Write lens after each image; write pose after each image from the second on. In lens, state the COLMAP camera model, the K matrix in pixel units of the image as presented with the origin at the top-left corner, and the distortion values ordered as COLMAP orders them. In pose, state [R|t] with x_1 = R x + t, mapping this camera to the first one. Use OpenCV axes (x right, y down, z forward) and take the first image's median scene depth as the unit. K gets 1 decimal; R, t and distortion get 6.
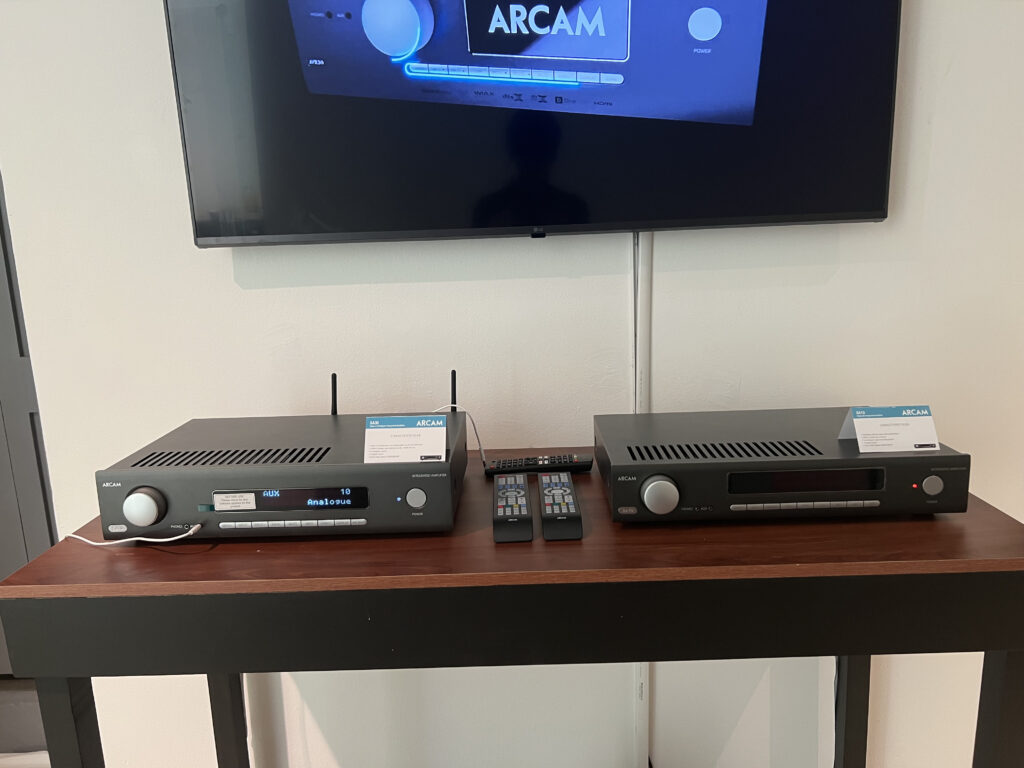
lens RADIAL K [[766.8, 0, 512.0], [0, 766.8, 384.0], [0, 0, 1]] dist [0.013306, -0.001919]
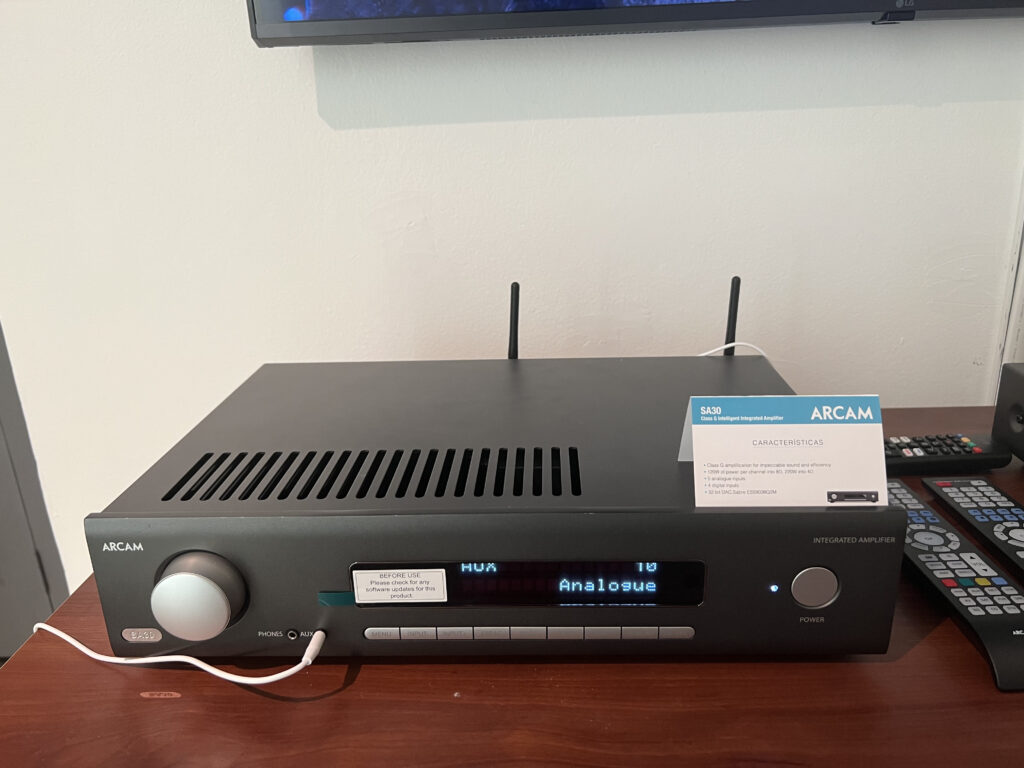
lens RADIAL K [[766.8, 0, 512.0], [0, 766.8, 384.0], [0, 0, 1]] dist [0.013306, -0.001919]
pose [[0.999784, 0.010828, -0.017754, -0.287567], [-0.008190, 0.989768, 0.142454, -0.025769], [0.019114, -0.142278, 0.989642, 0.575313]]
